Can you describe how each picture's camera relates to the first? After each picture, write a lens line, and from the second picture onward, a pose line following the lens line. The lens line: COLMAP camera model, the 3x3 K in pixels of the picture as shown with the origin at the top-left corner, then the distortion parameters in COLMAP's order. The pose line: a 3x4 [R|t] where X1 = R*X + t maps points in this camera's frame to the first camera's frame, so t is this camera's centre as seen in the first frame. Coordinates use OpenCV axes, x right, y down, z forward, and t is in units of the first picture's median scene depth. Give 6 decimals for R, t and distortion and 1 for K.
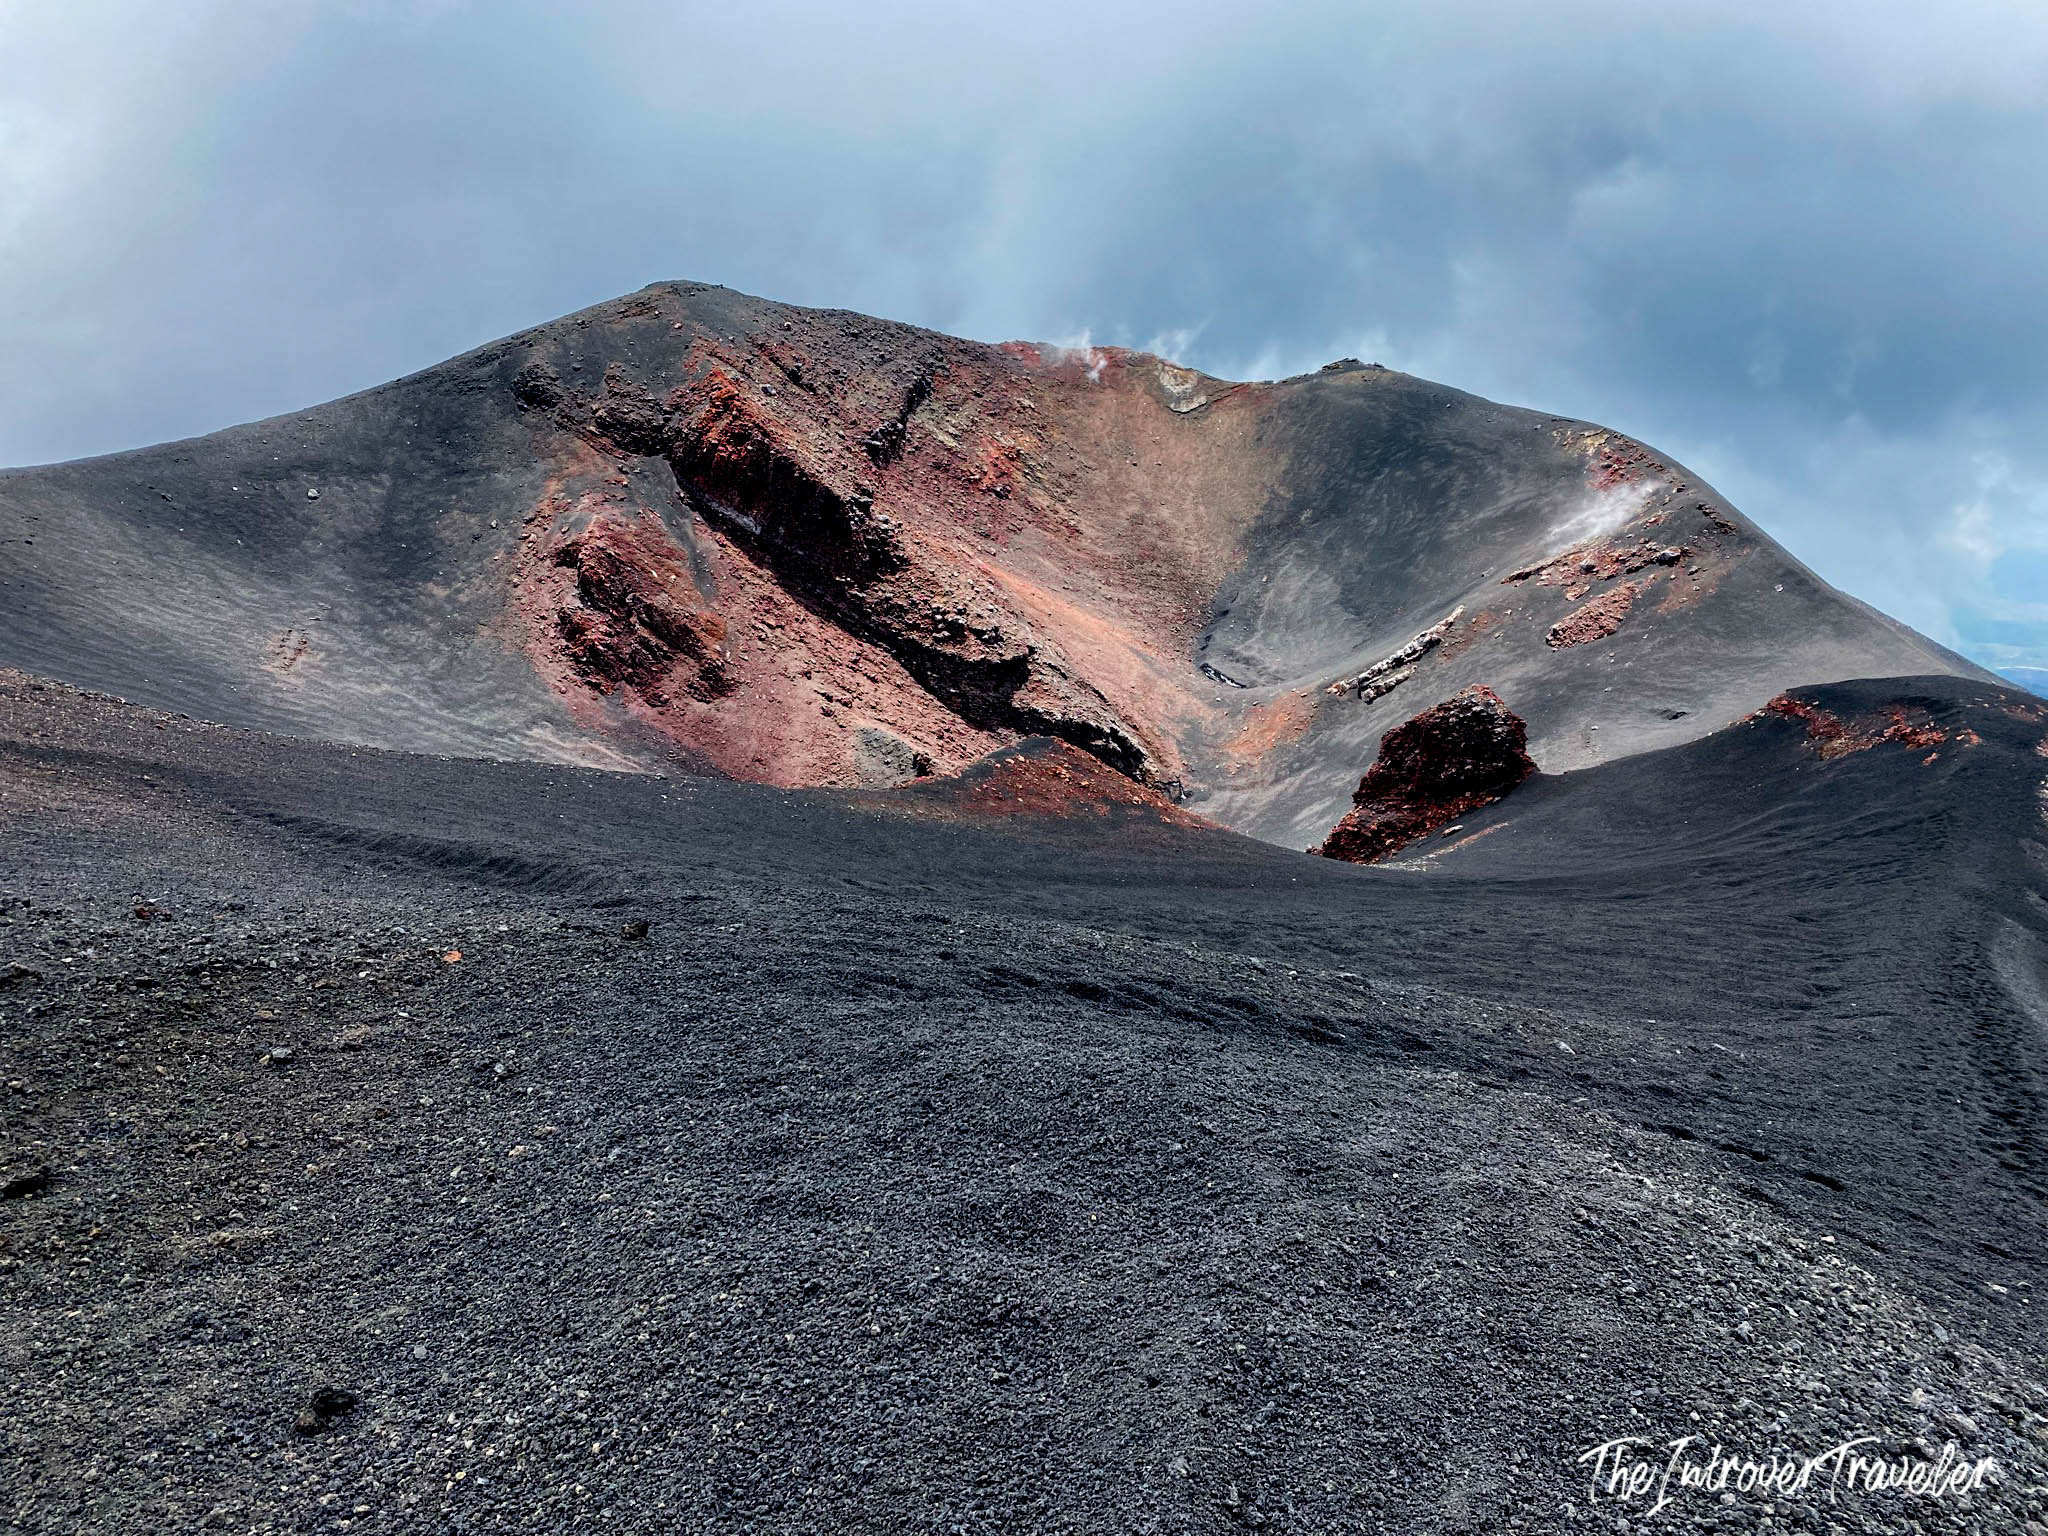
lens RADIAL K [[1528.0, 0, 1024.0], [0, 1528.0, 768.0], [0, 0, 1]] dist [0.172985, -0.474951]
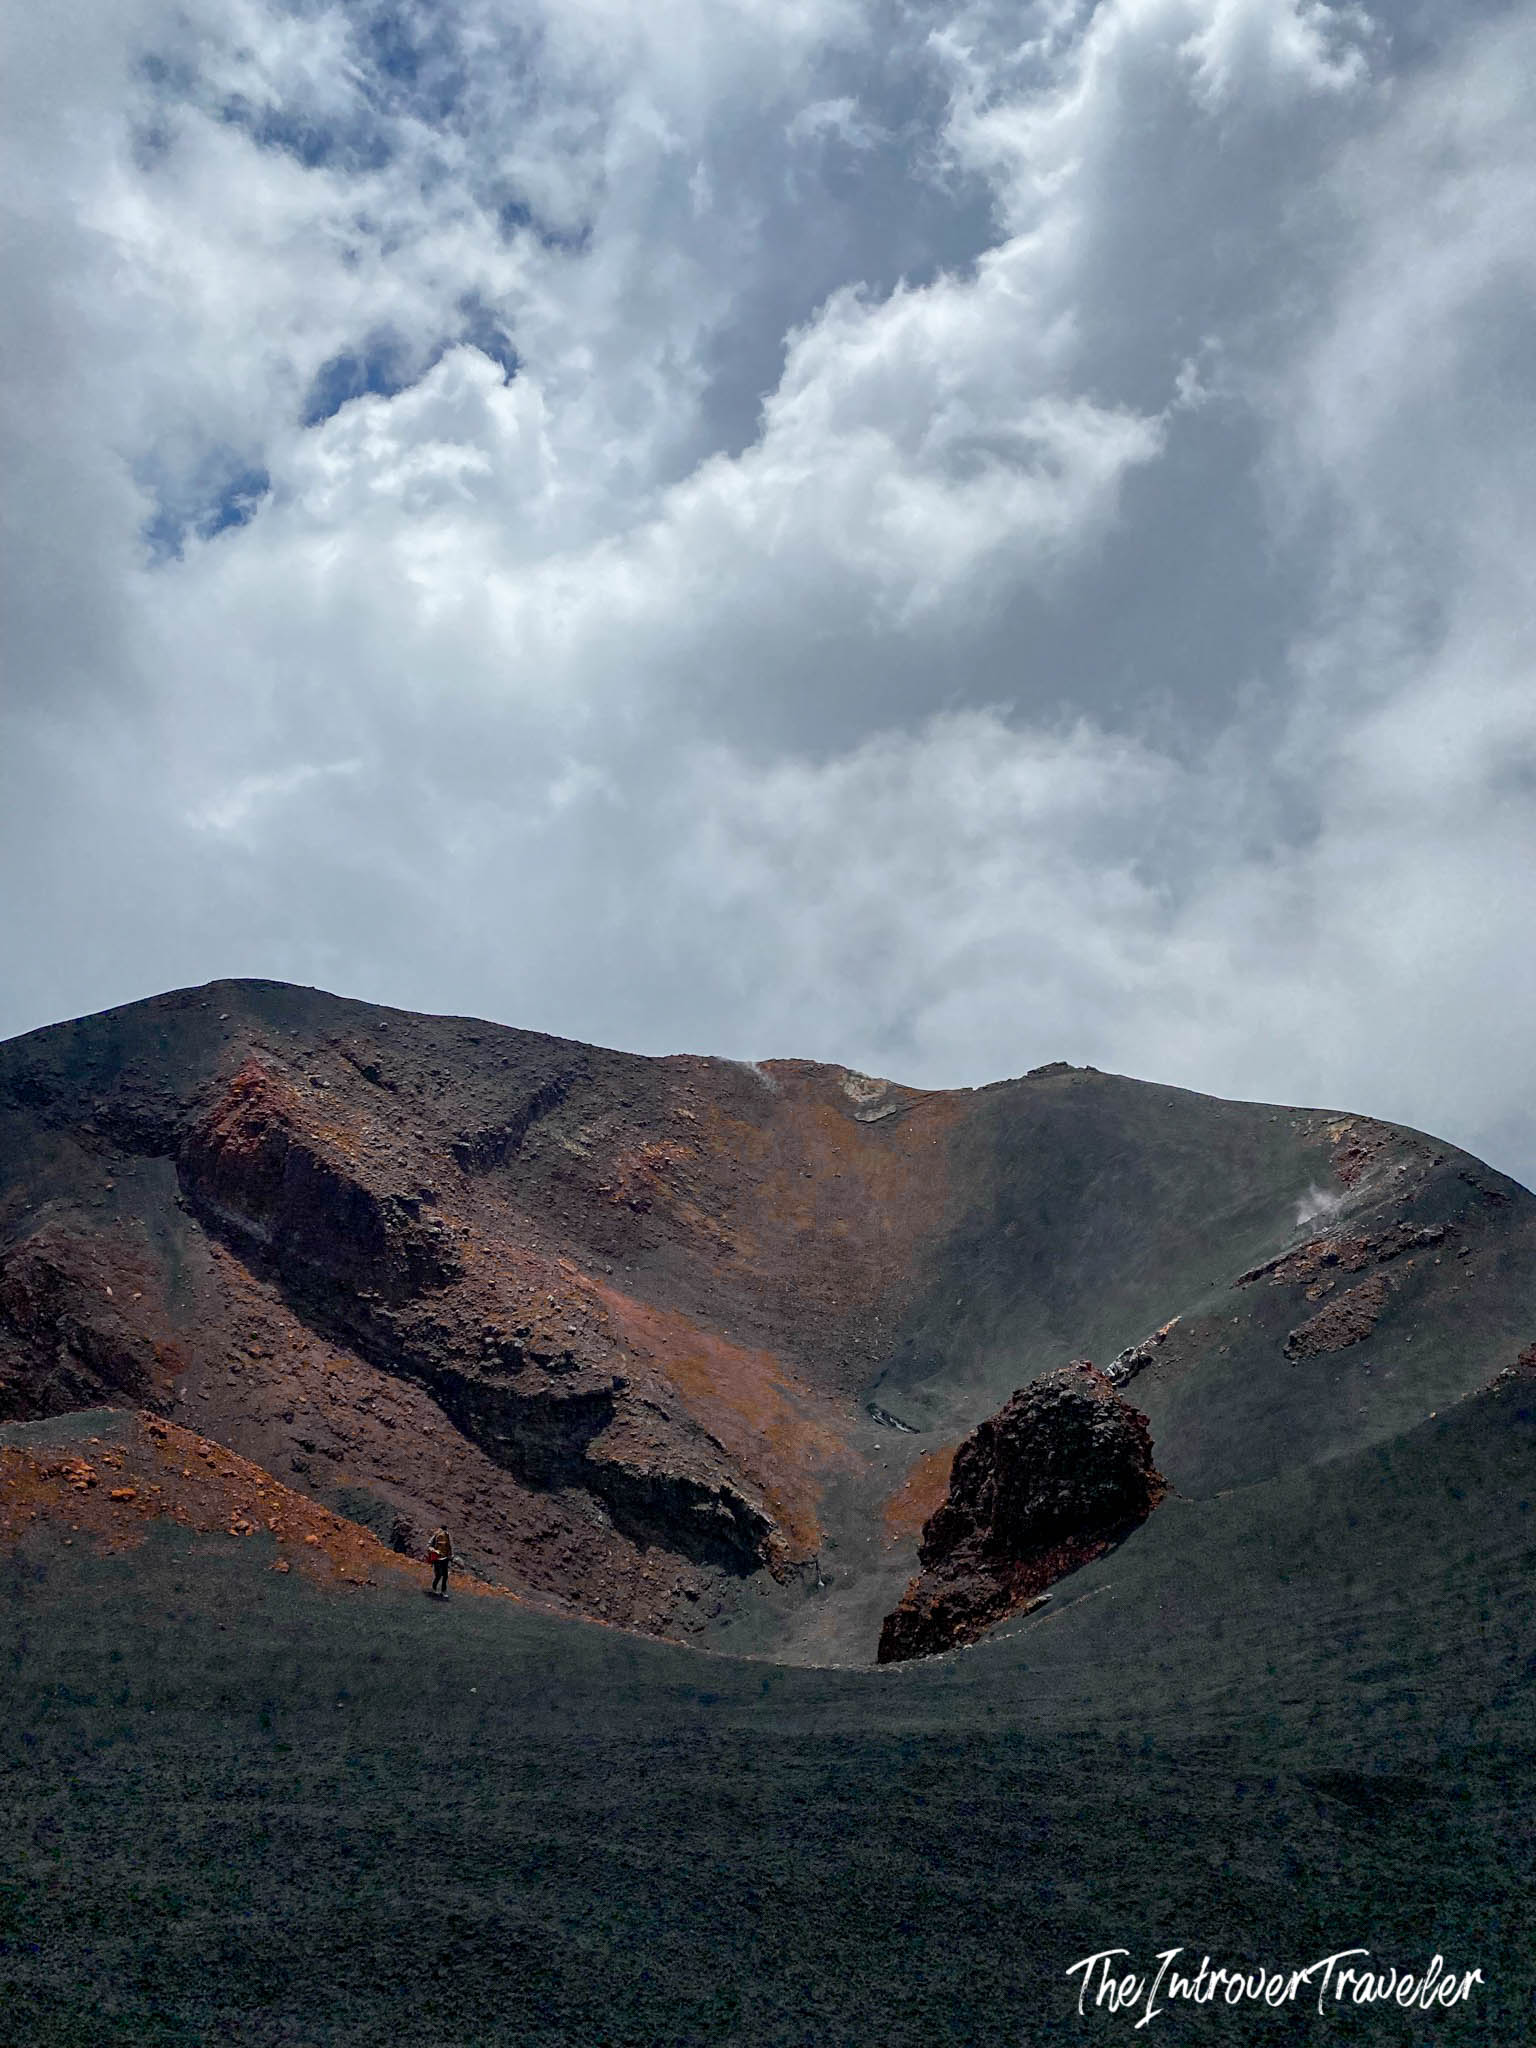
lens RADIAL K [[1528.0, 0, 753.6], [0, 1528.0, 1006.9], [0, 0, 1]] dist [0.172985, -0.474951]
pose [[0.997555, -0.040996, -0.056593, 0.125990], [0.018669, 0.936750, -0.349500, 0.019110], [0.067342, 0.347589, 0.935226, 0.212044]]
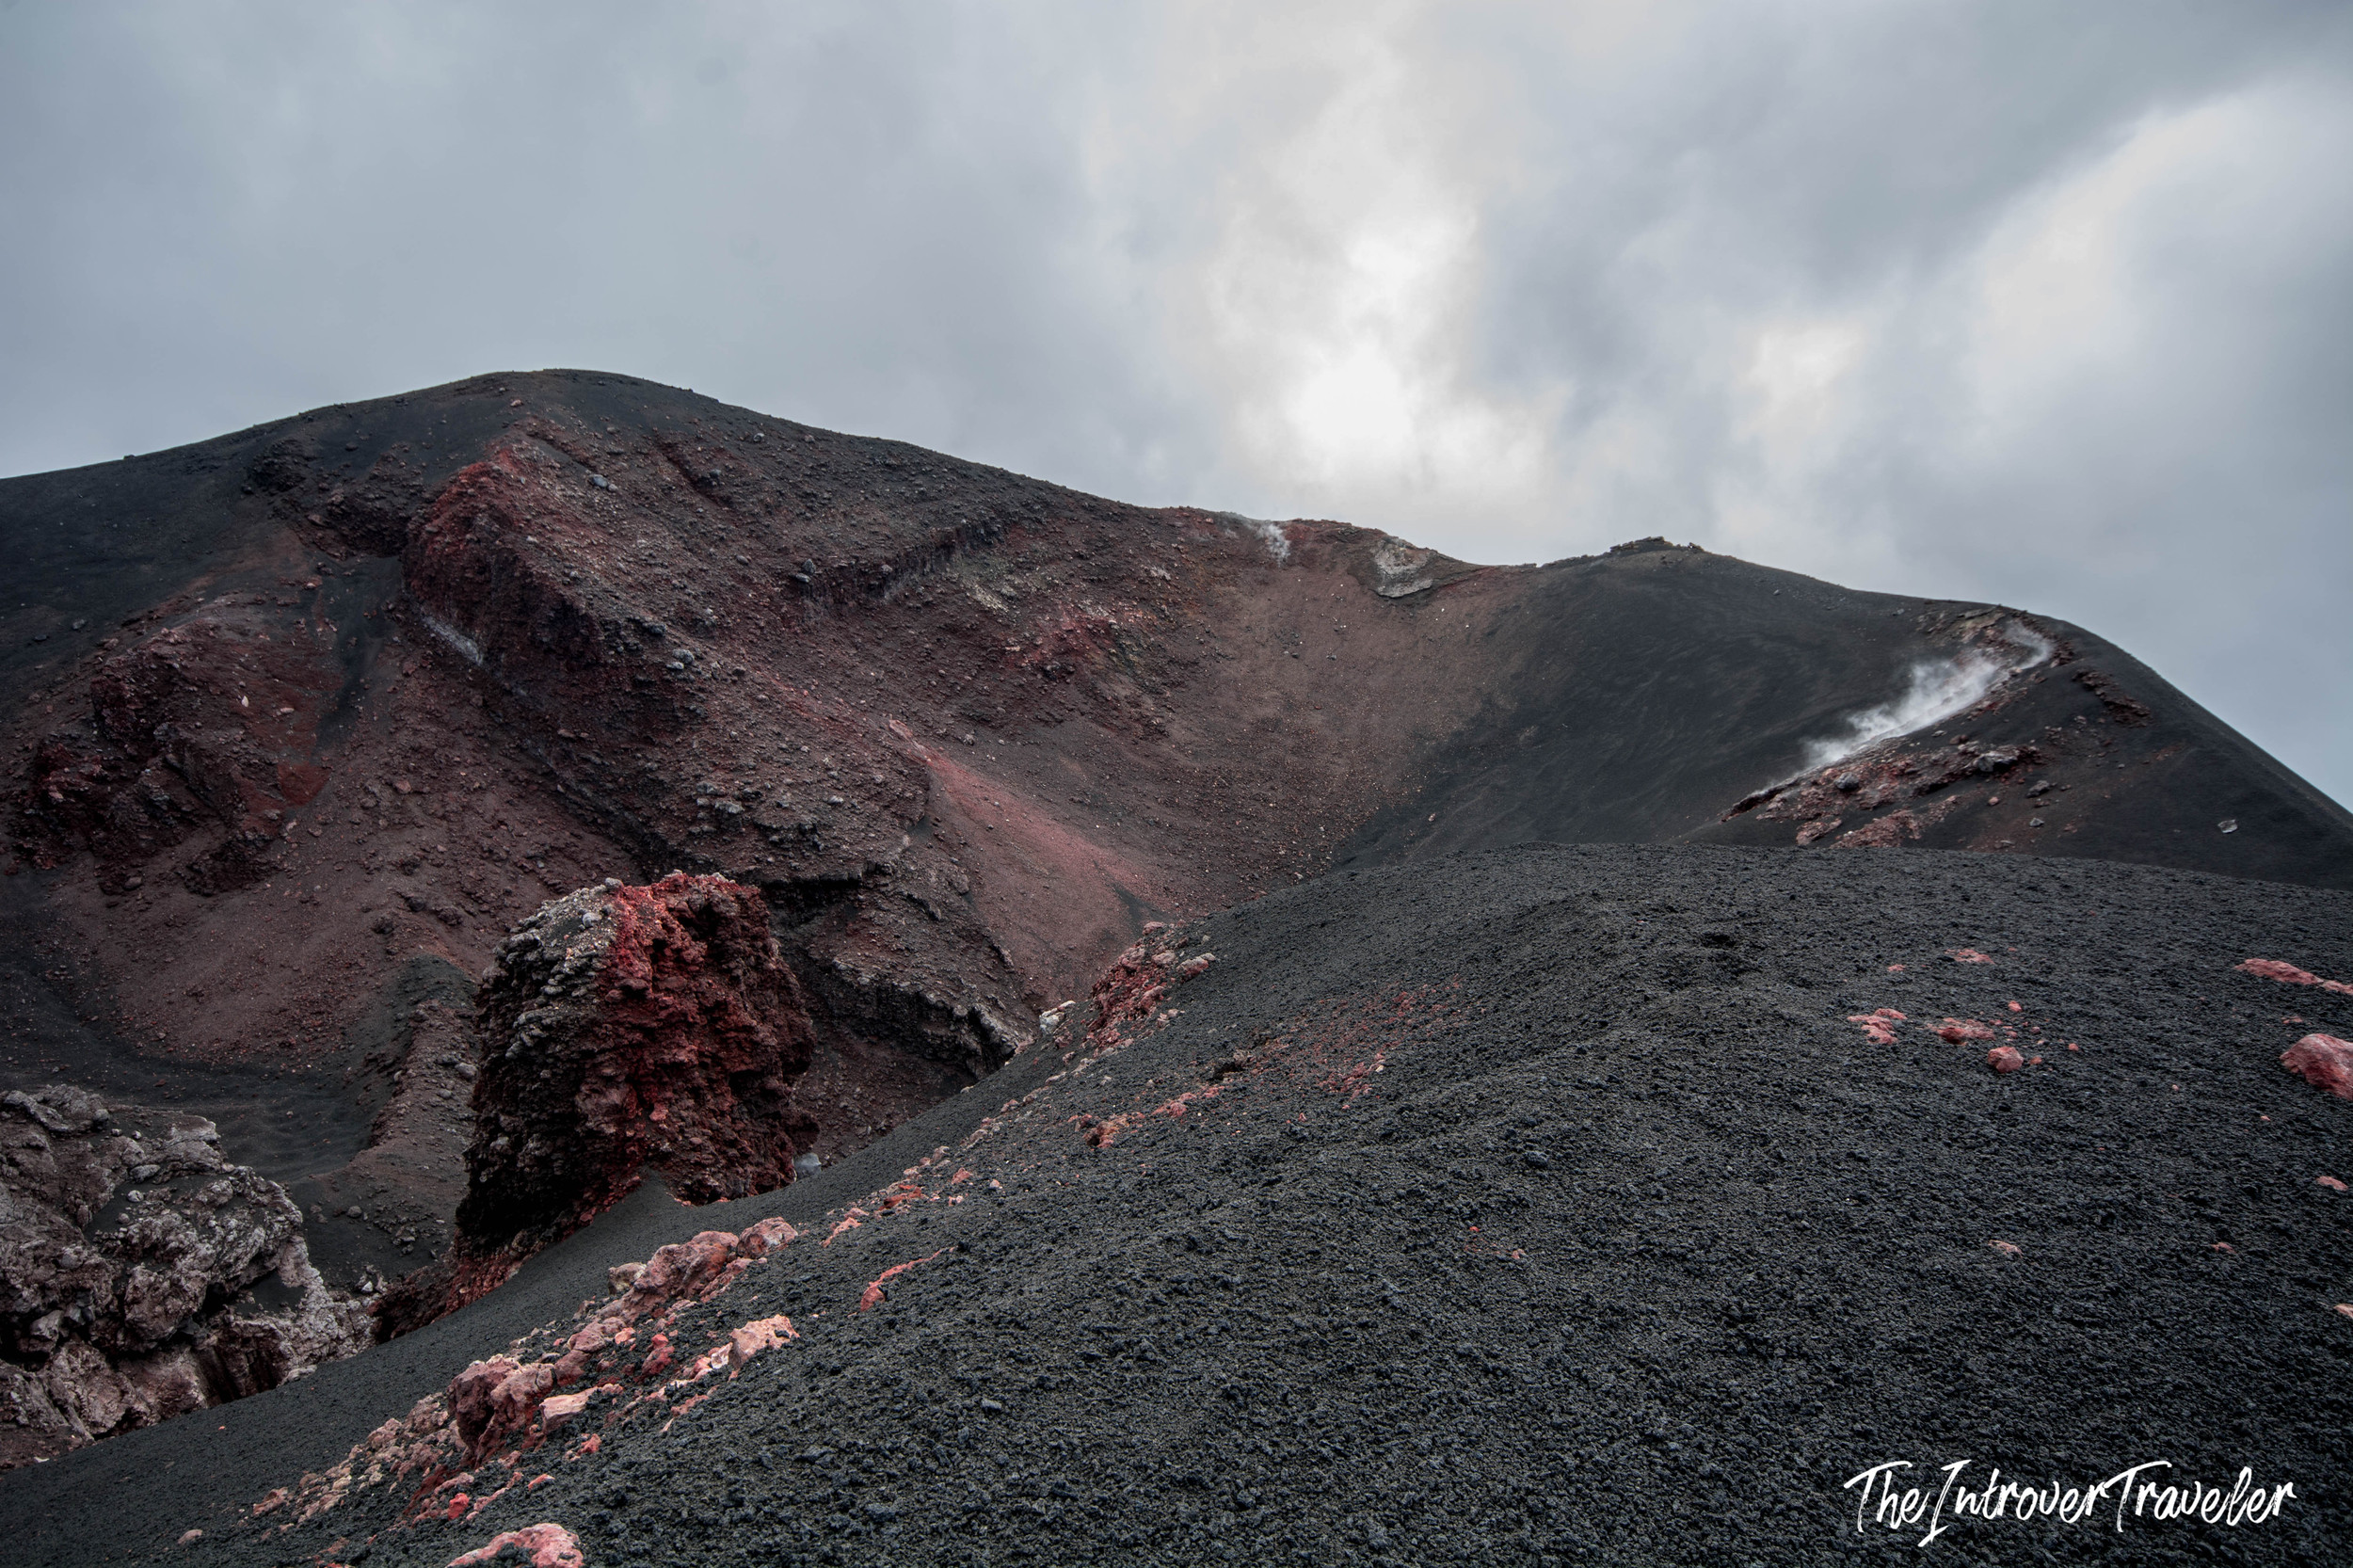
lens RADIAL K [[1505.6, 0, 1176.5], [0, 1505.6, 784.0], [0, 0, 1]] dist [-0.001938, 0.027703]
pose [[0.958526, 0.049826, -0.280617, 0.292319], [-0.101986, 0.979368, -0.174464, -0.017858], [0.266134, 0.195847, 0.943831, 0.460741]]
